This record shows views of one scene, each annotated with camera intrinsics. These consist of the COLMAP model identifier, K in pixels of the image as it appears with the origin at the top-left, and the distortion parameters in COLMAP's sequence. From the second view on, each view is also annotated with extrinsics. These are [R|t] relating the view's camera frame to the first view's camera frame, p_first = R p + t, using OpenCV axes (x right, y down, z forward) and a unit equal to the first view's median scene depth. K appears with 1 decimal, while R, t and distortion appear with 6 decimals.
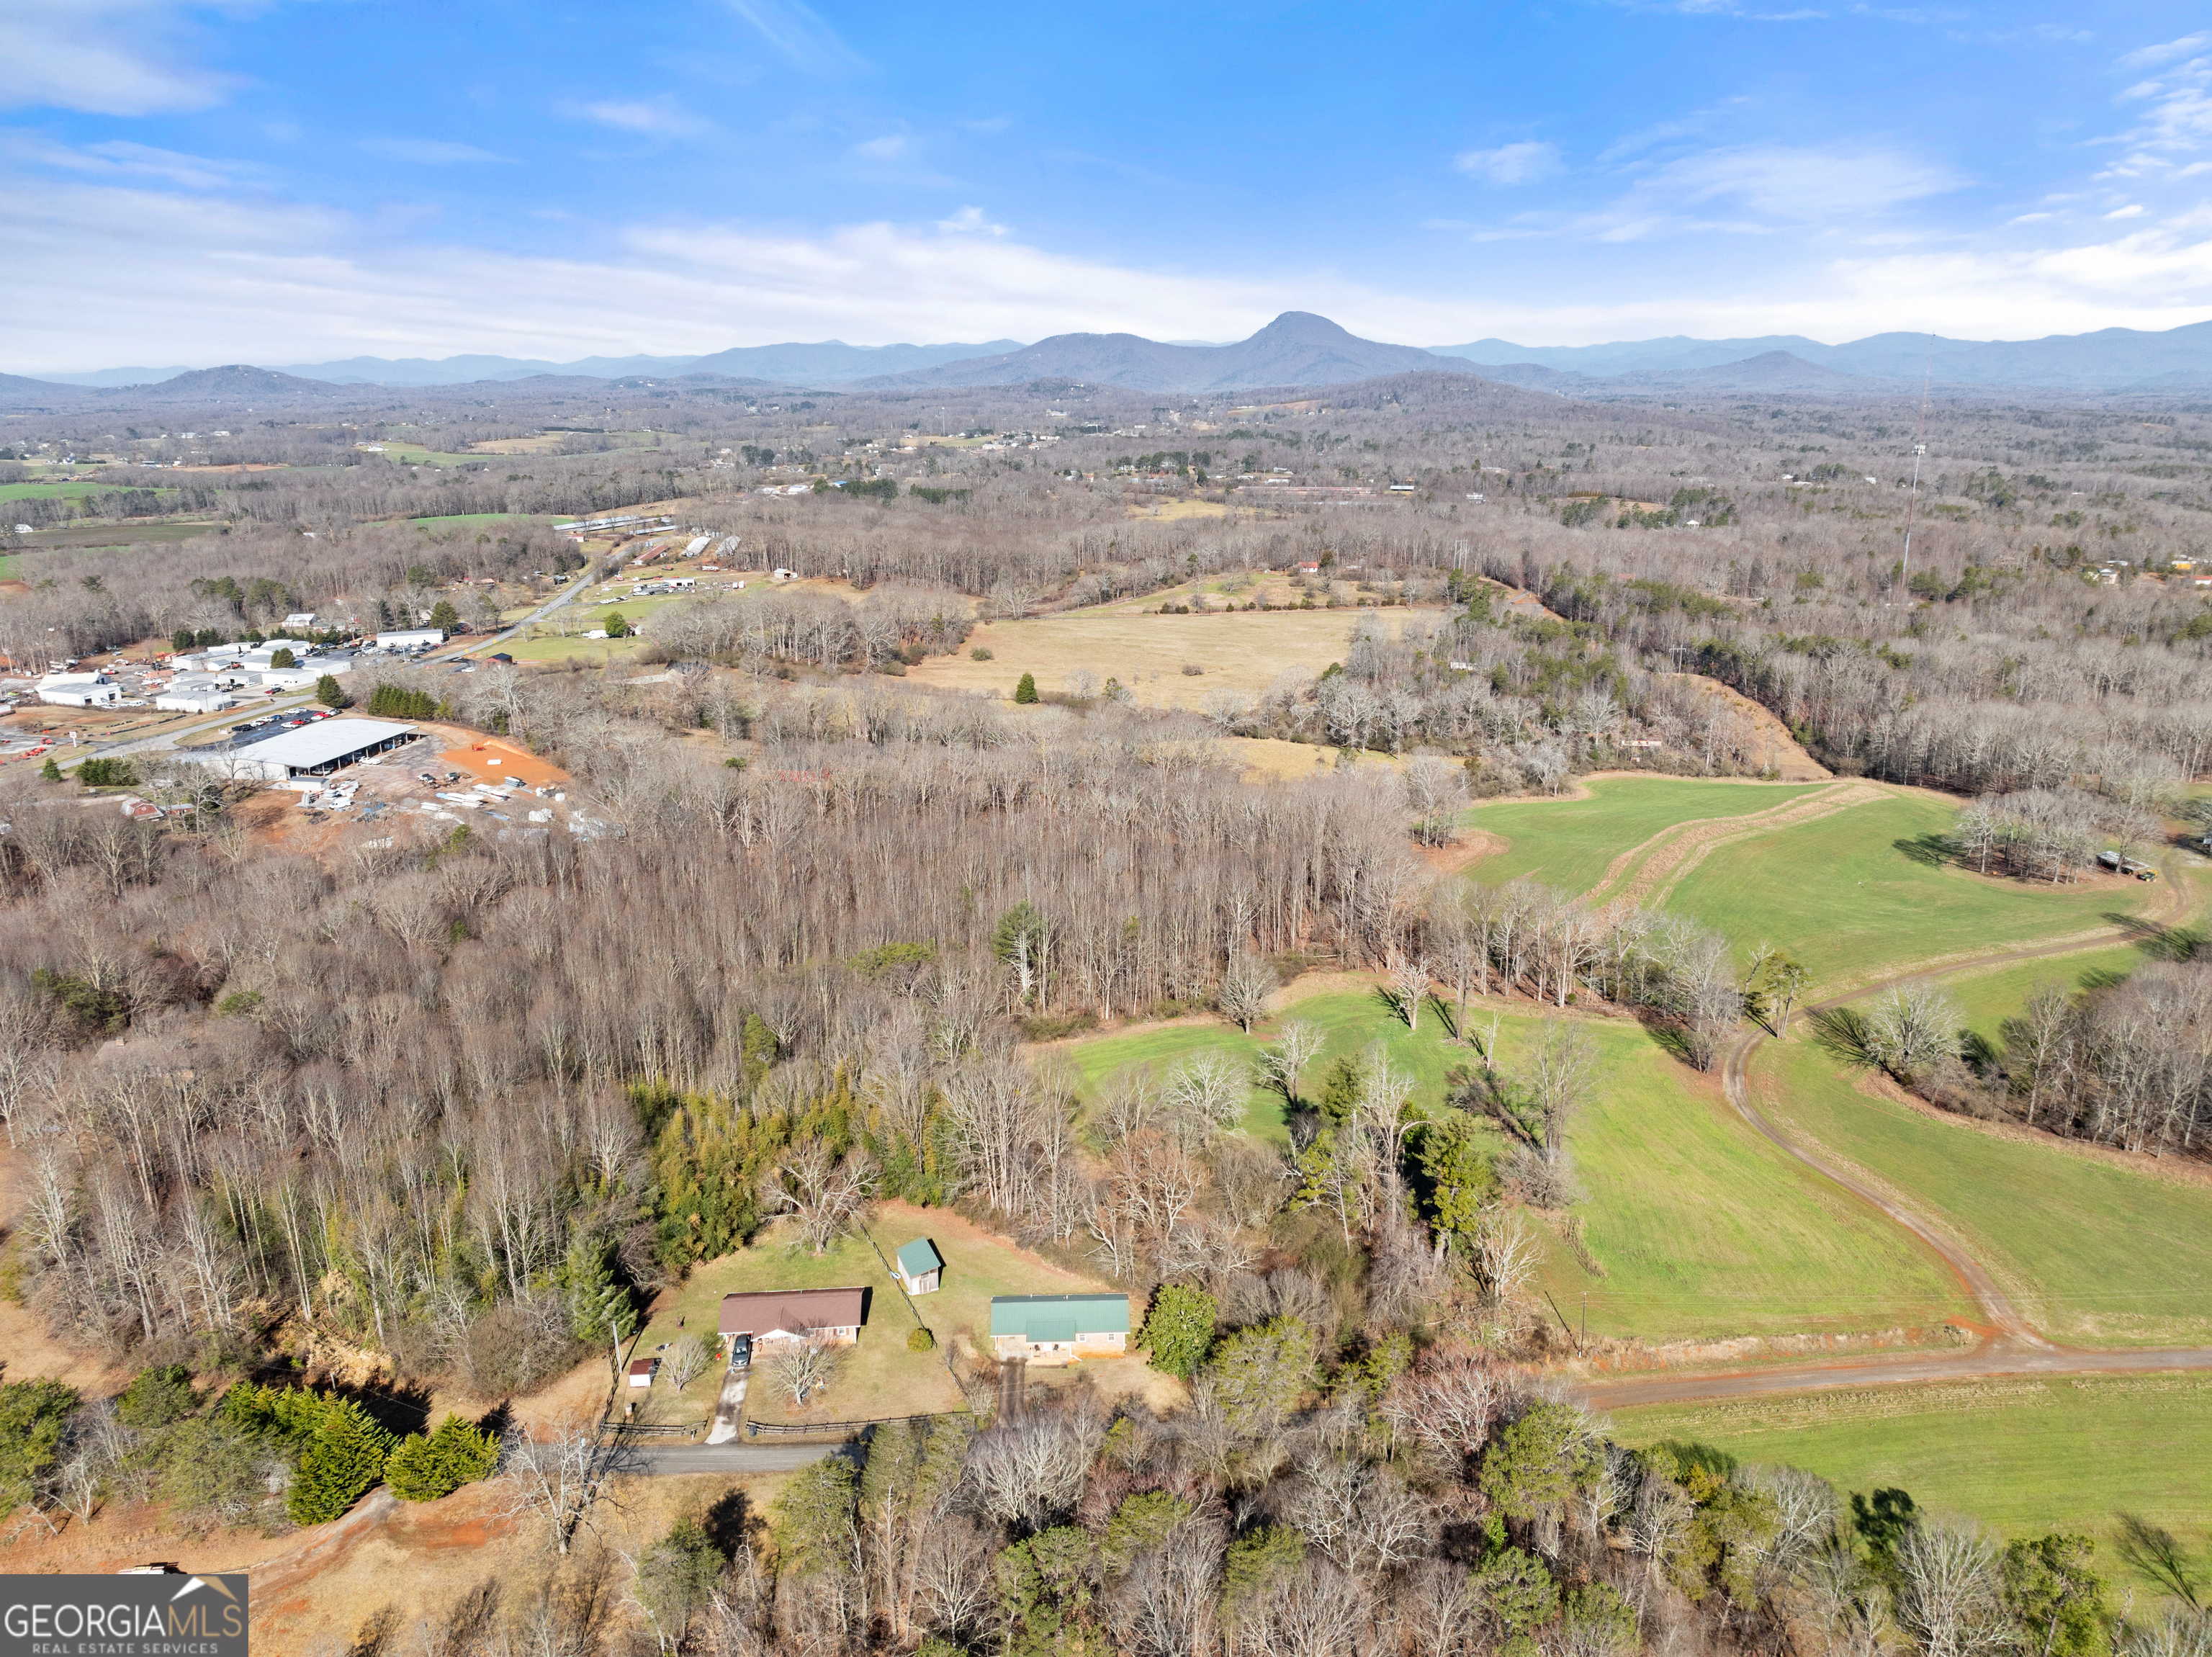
lens RADIAL K [[1587.8, 0, 1154.2], [0, 1587.8, 834.6], [0, 0, 1]] dist [-0.010401, -0.010946]
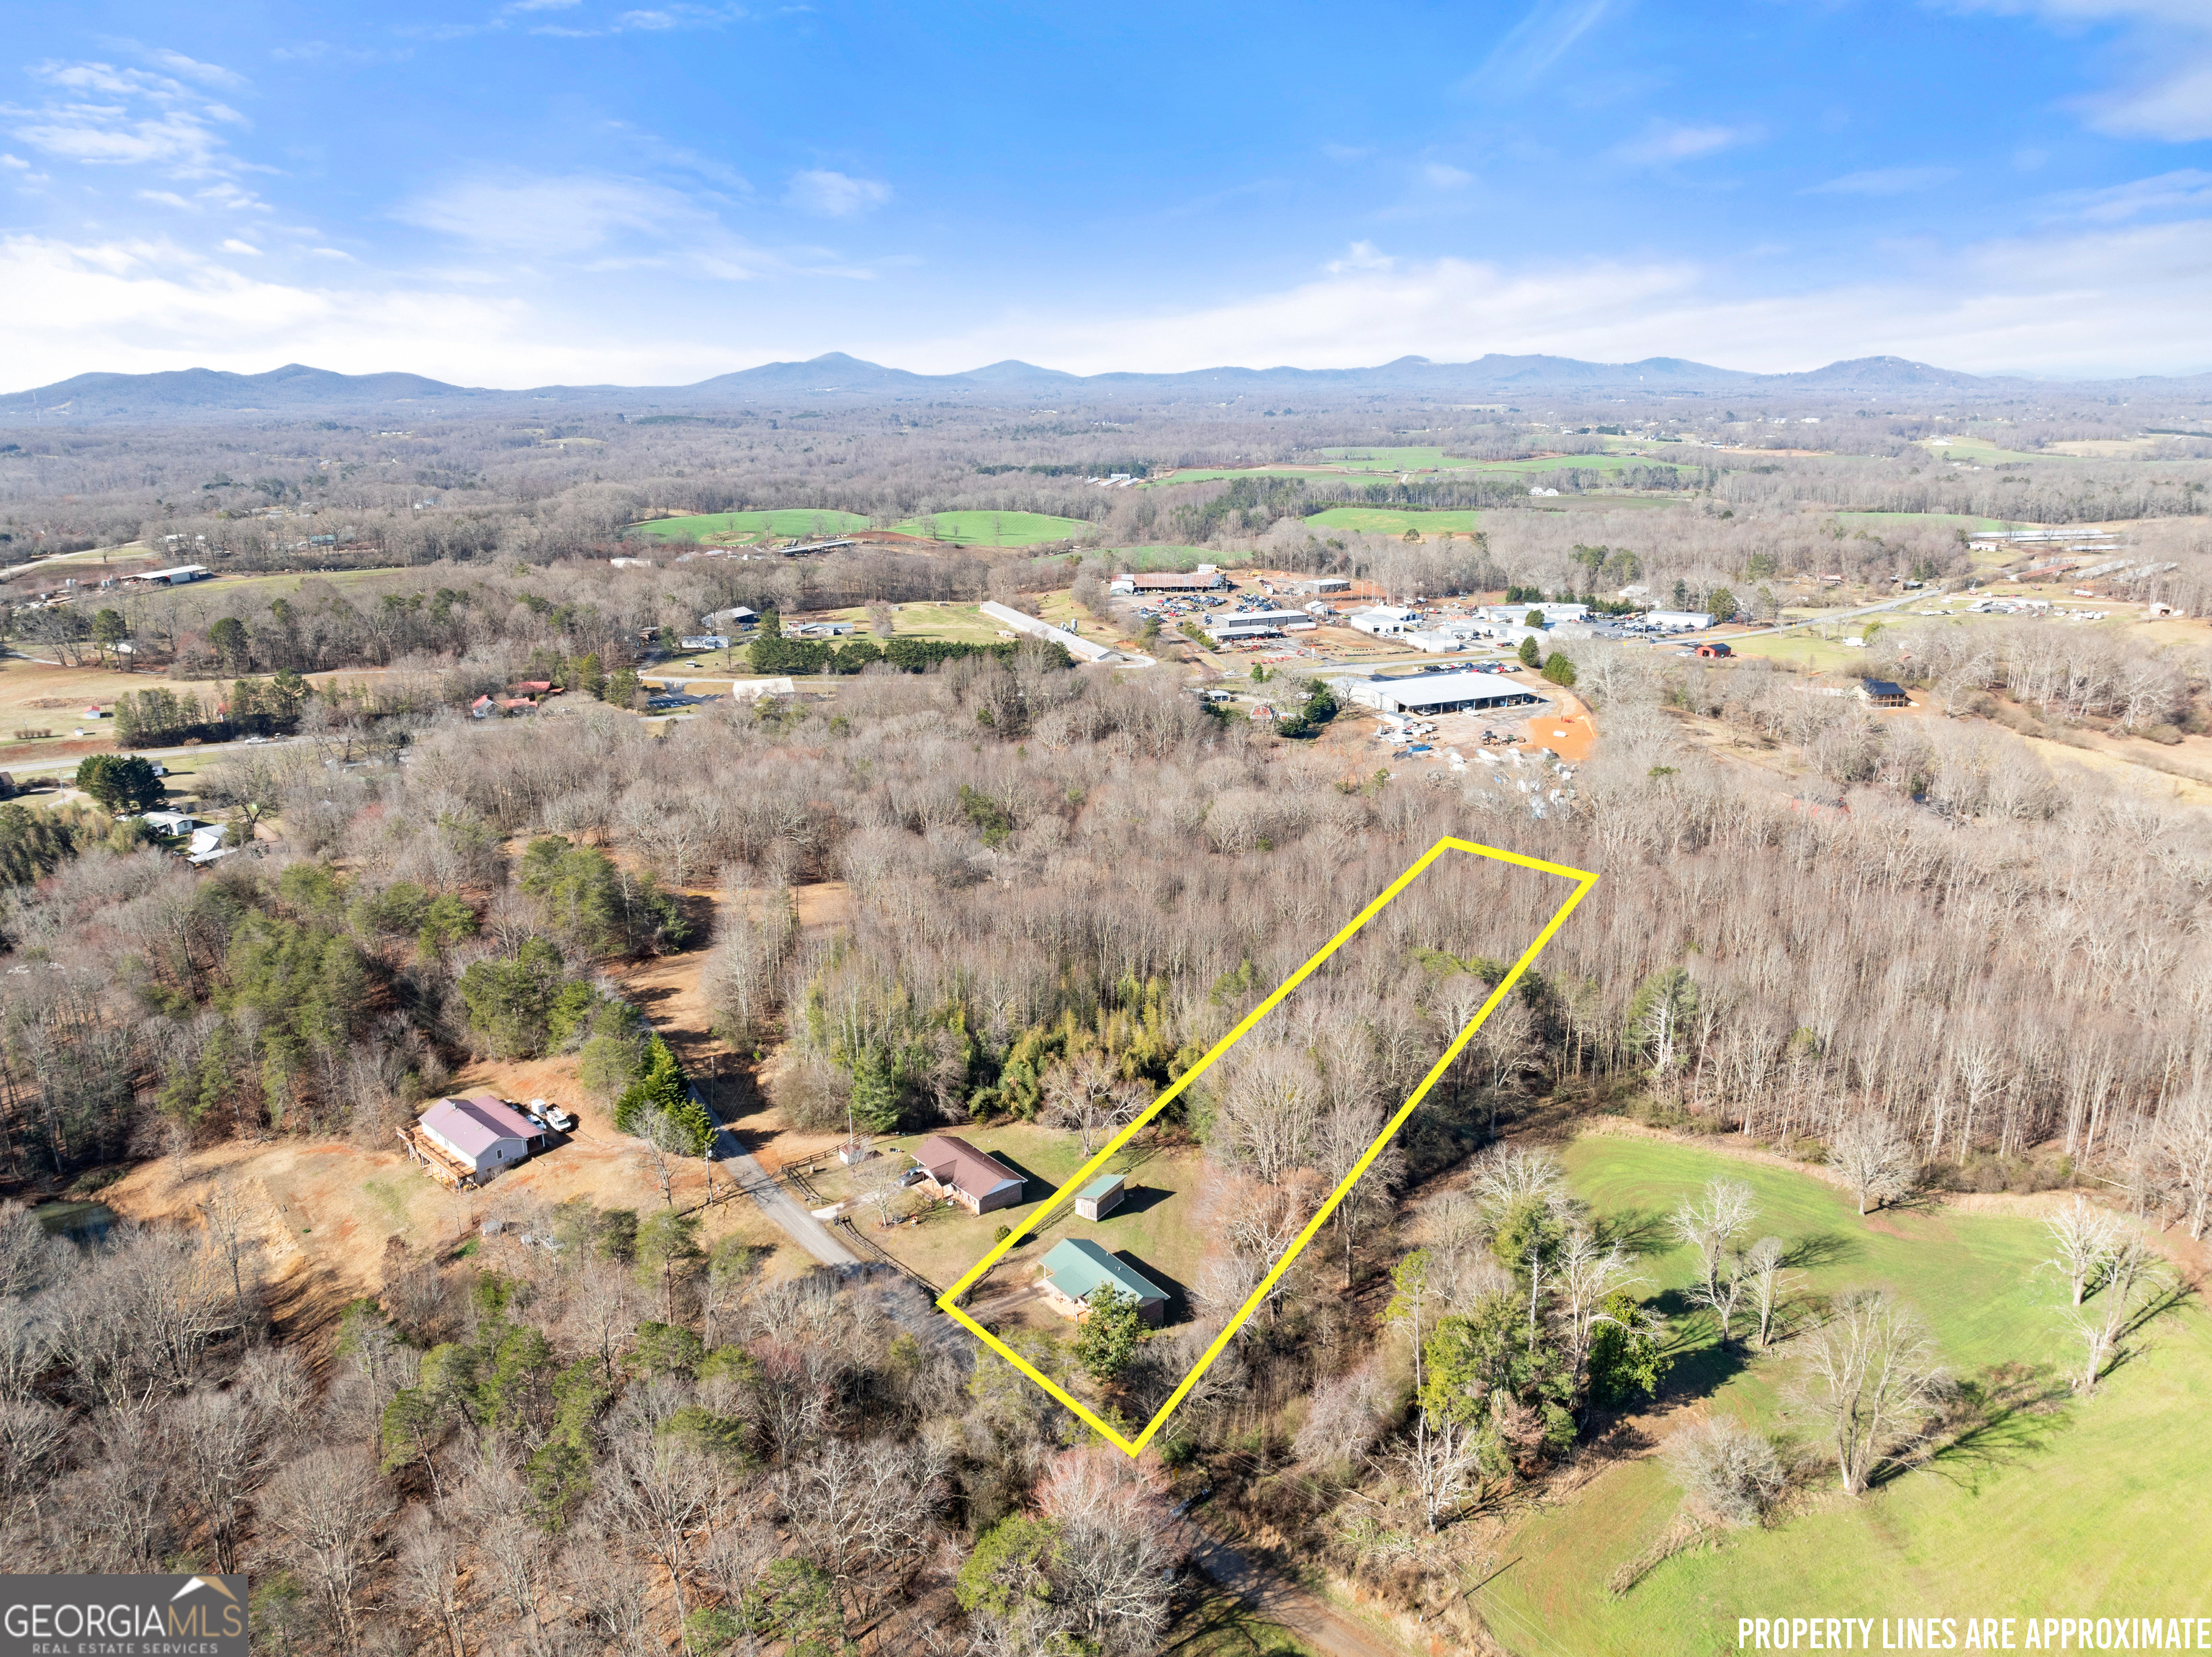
lens RADIAL K [[1587.8, 0, 1154.2], [0, 1587.8, 834.6], [0, 0, 1]] dist [-0.010401, -0.010946]
pose [[0.577179, 0.237089, -0.781443, 0.210153], [-0.233169, 0.964936, 0.120541, -0.034145], [0.782622, 0.112635, 0.612222, 0.101949]]
